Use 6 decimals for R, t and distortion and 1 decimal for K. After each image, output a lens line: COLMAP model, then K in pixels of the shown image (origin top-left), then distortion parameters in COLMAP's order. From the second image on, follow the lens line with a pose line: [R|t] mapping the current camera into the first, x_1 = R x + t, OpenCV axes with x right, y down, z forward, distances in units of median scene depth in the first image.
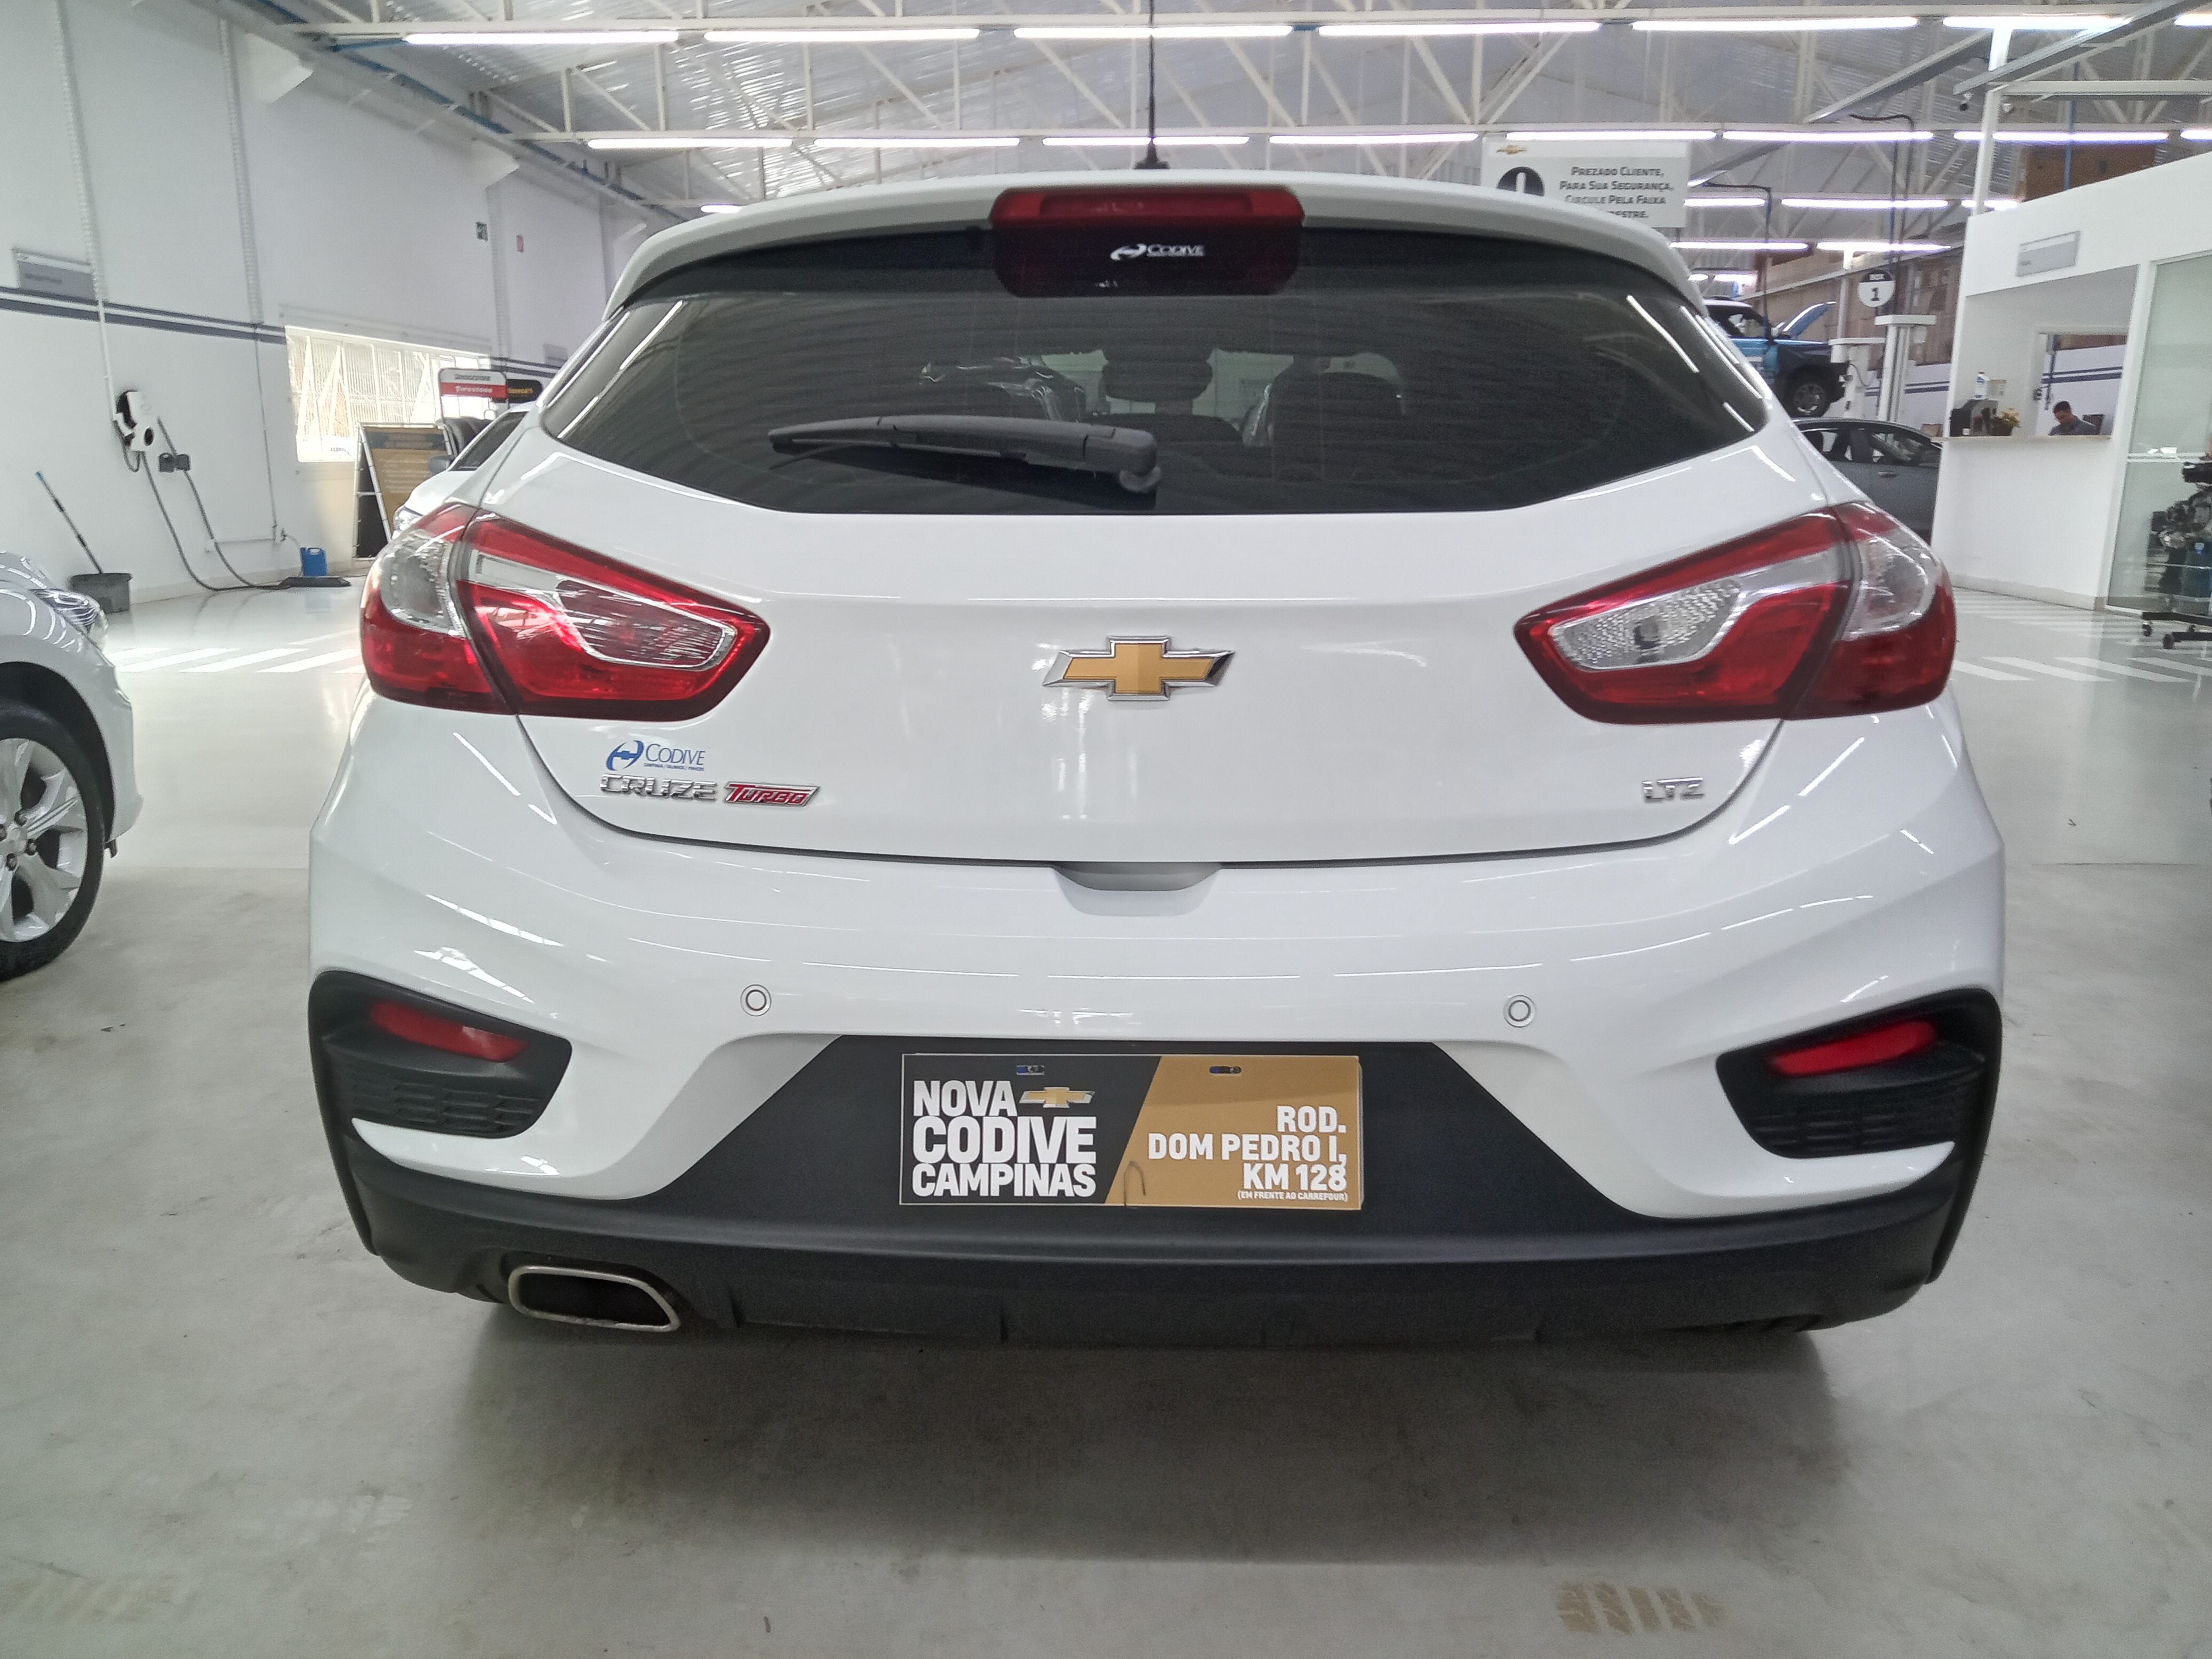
lens RADIAL K [[1620.6, 0, 1106.0], [0, 1620.6, 829.5], [0, 0, 1]] dist [0.073746, -0.080104]
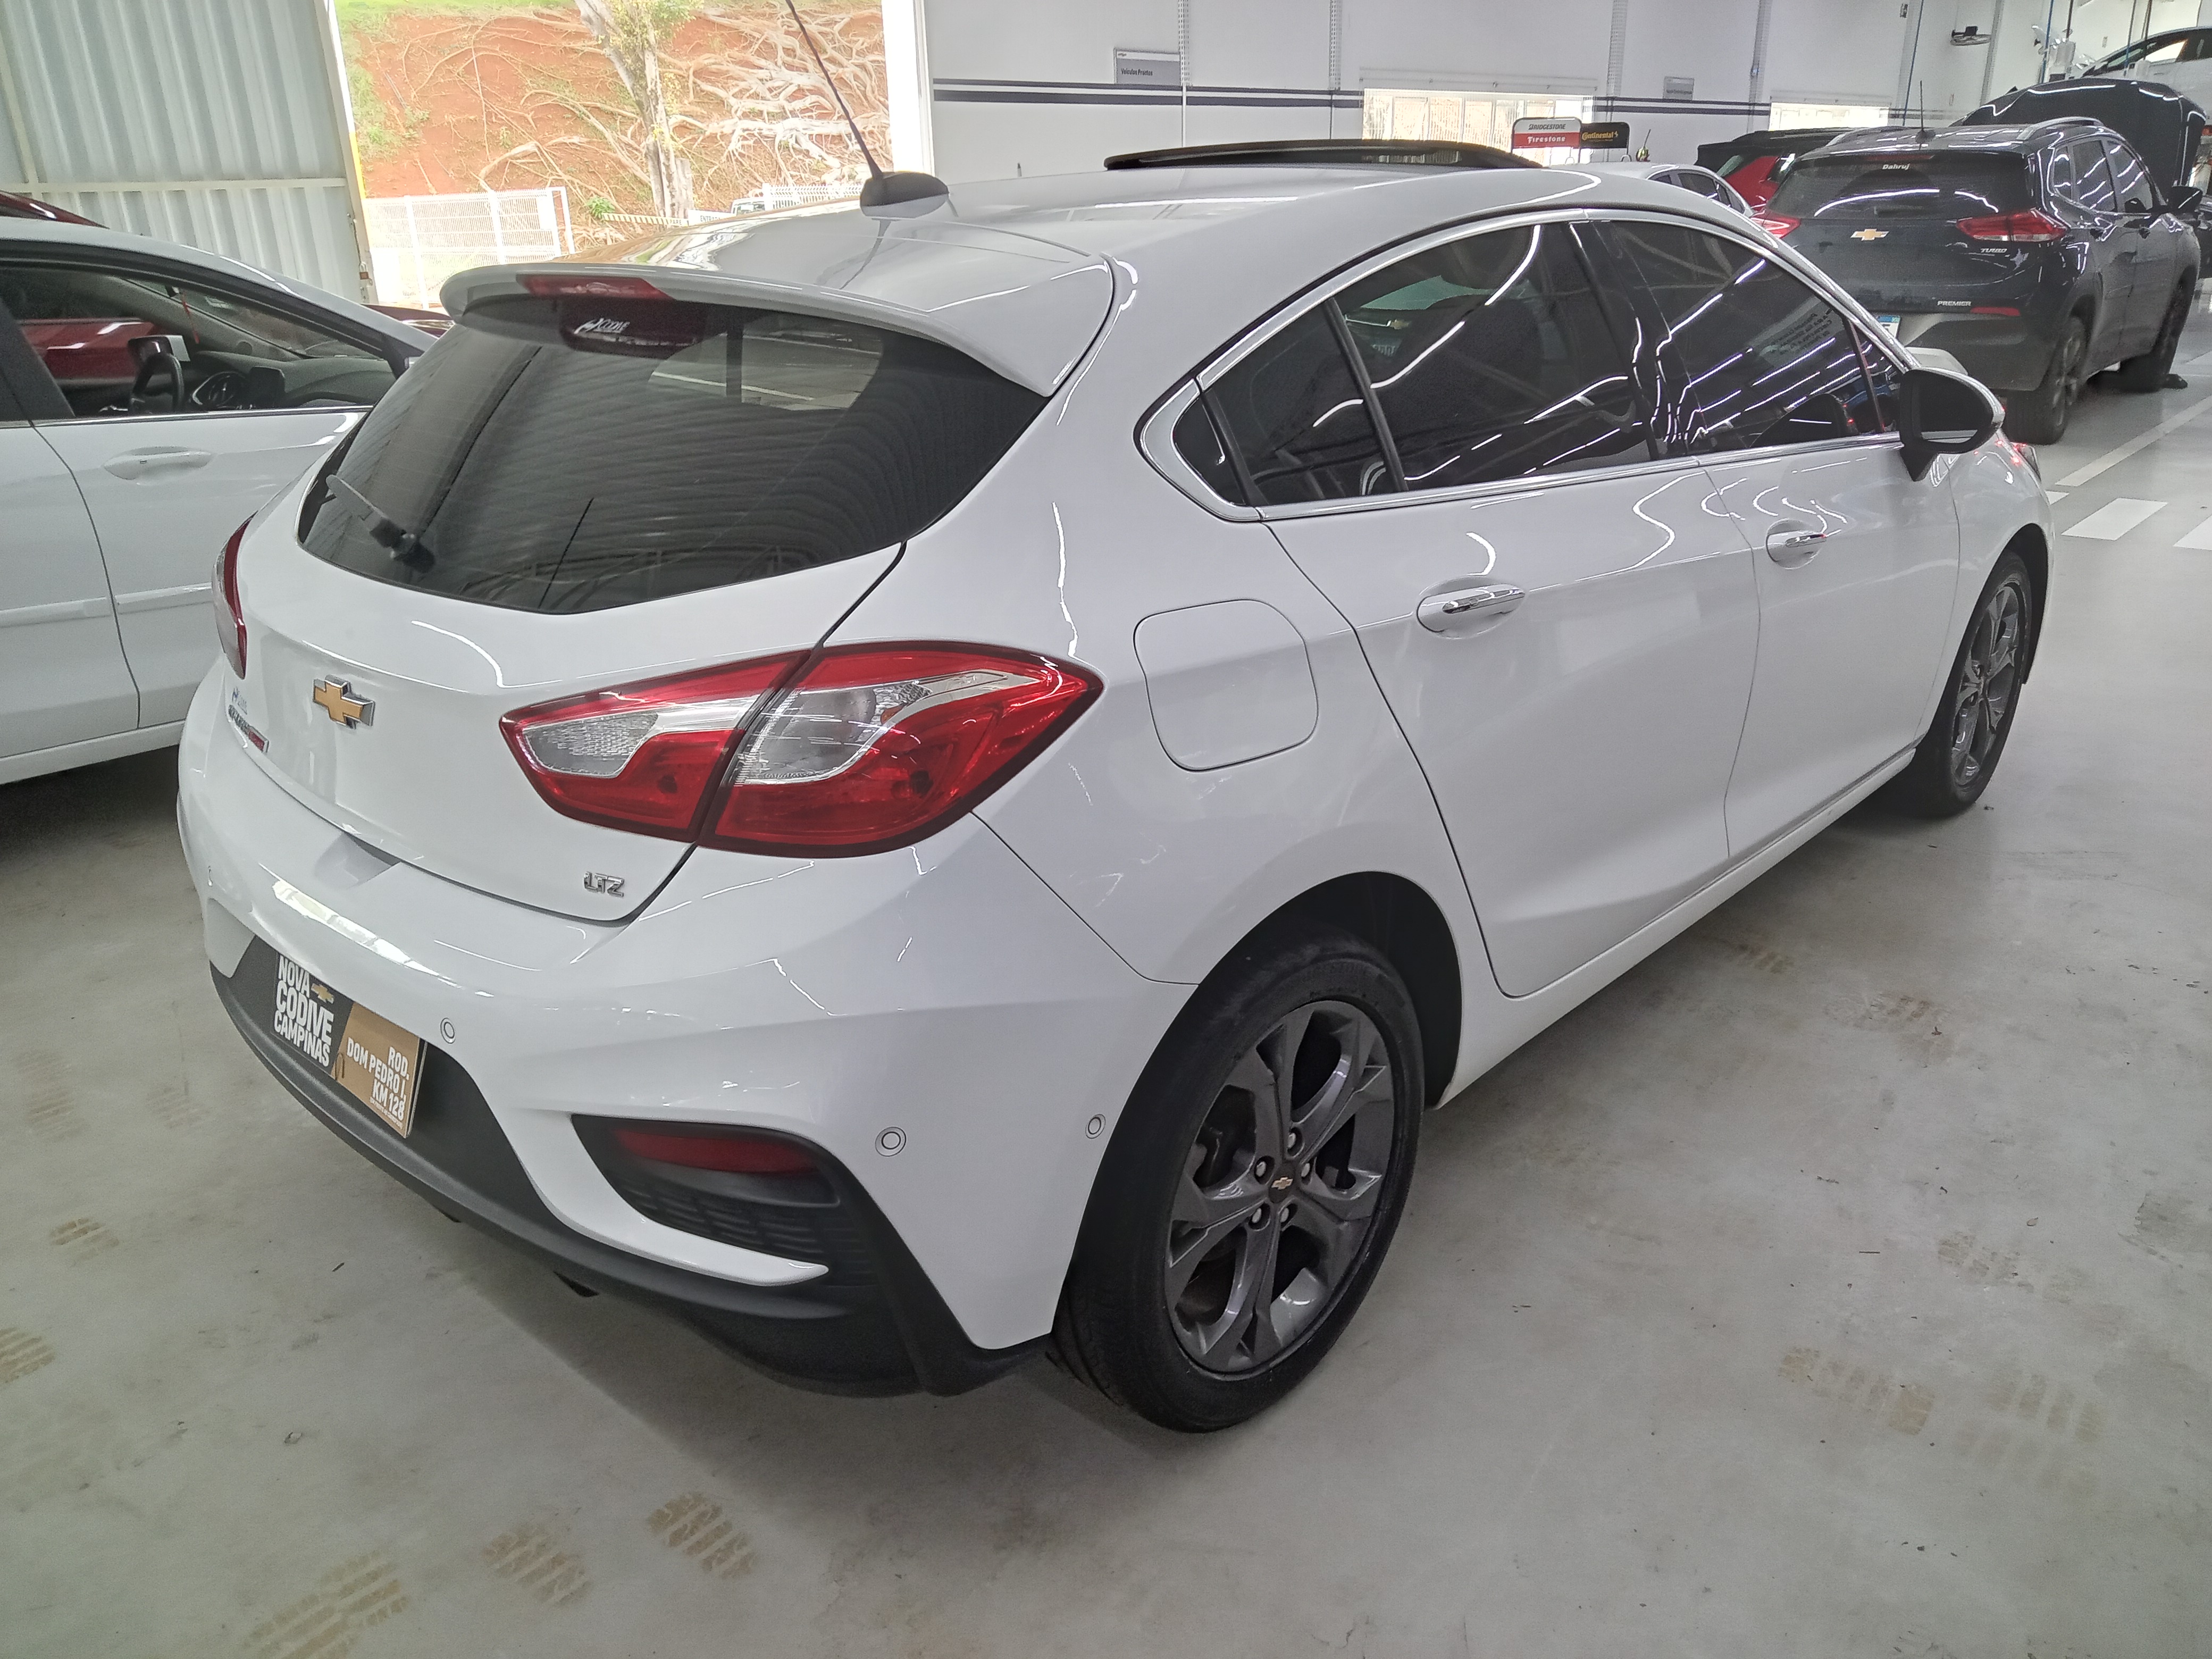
lens RADIAL K [[1630.0, 0, 1087.2], [0, 1630.0, 834.1], [0, 0, 1]] dist [0.053006, -0.107010]
pose [[0.765480, 0.221093, -0.604283, 1.274531], [-0.122434, 0.972005, 0.200540, -0.325407], [0.631704, -0.079525, 0.771120, 0.338774]]
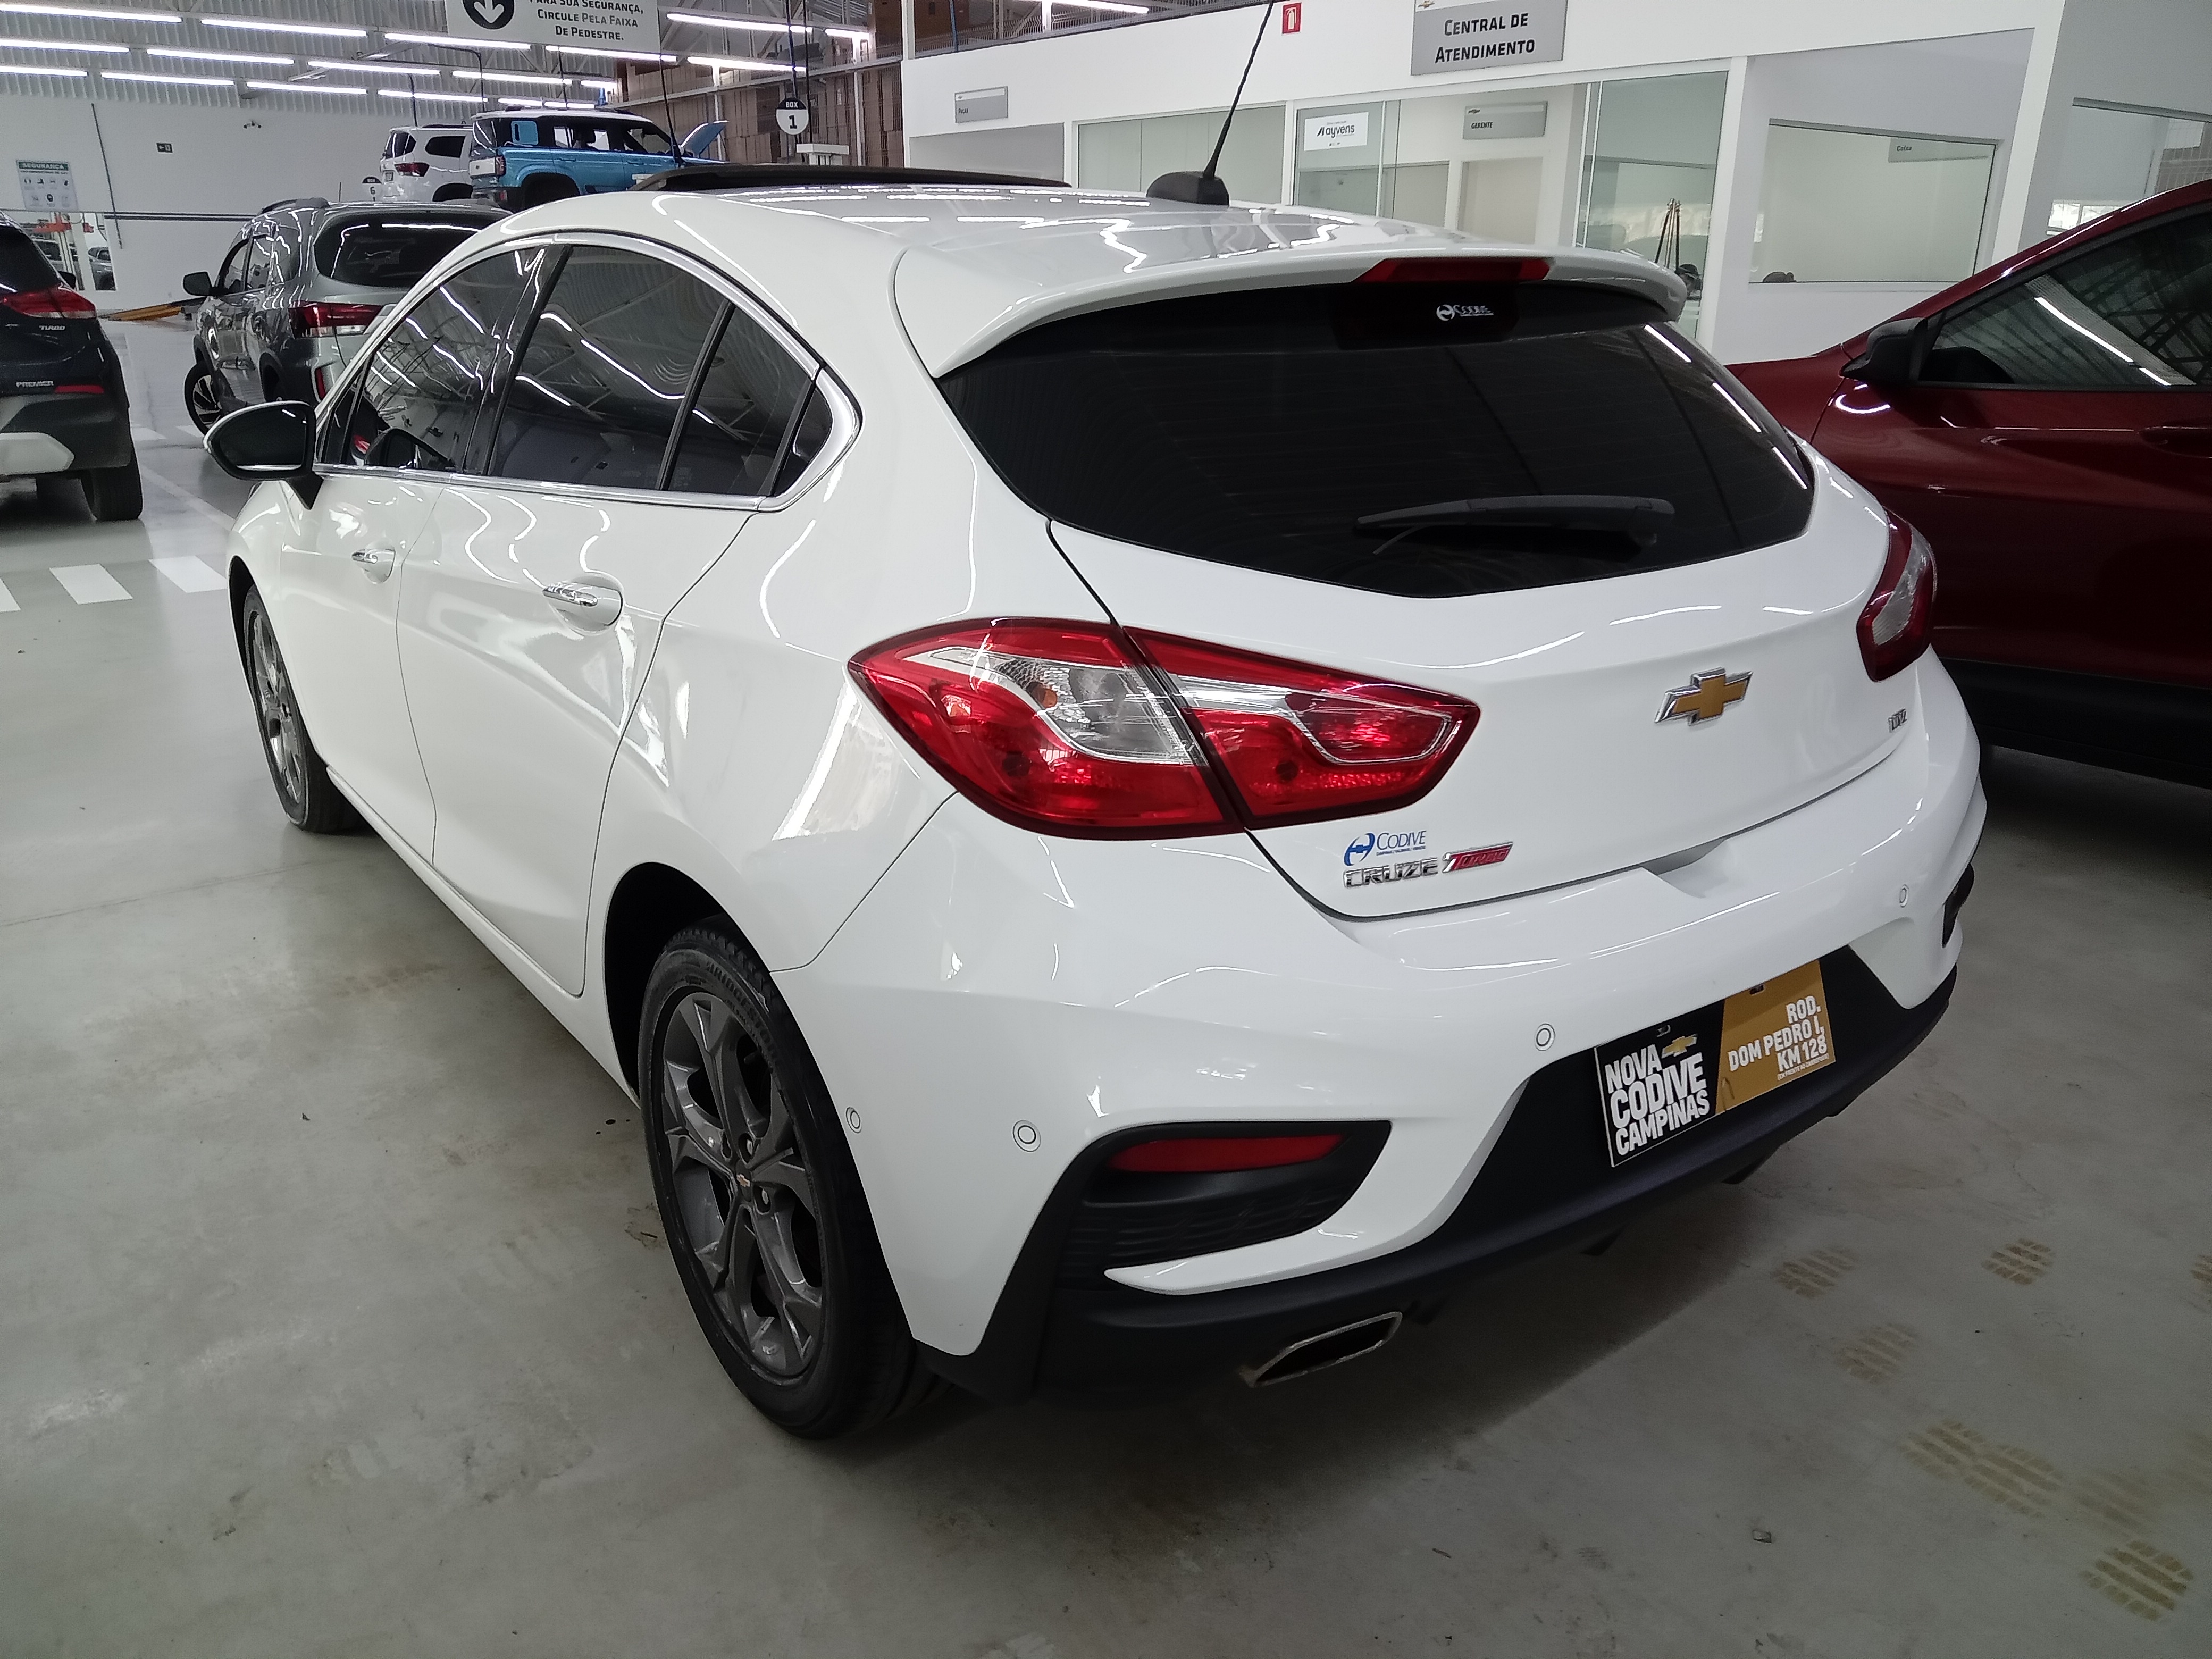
lens RADIAL K [[1630.0, 0, 1087.2], [0, 1630.0, 834.1], [0, 0, 1]] dist [0.053006, -0.107010]
pose [[0.792221, -0.205926, 0.574439, -1.067404], [0.138715, 0.977469, 0.159100, -0.254110], [-0.594259, -0.046359, 0.802936, 0.266231]]
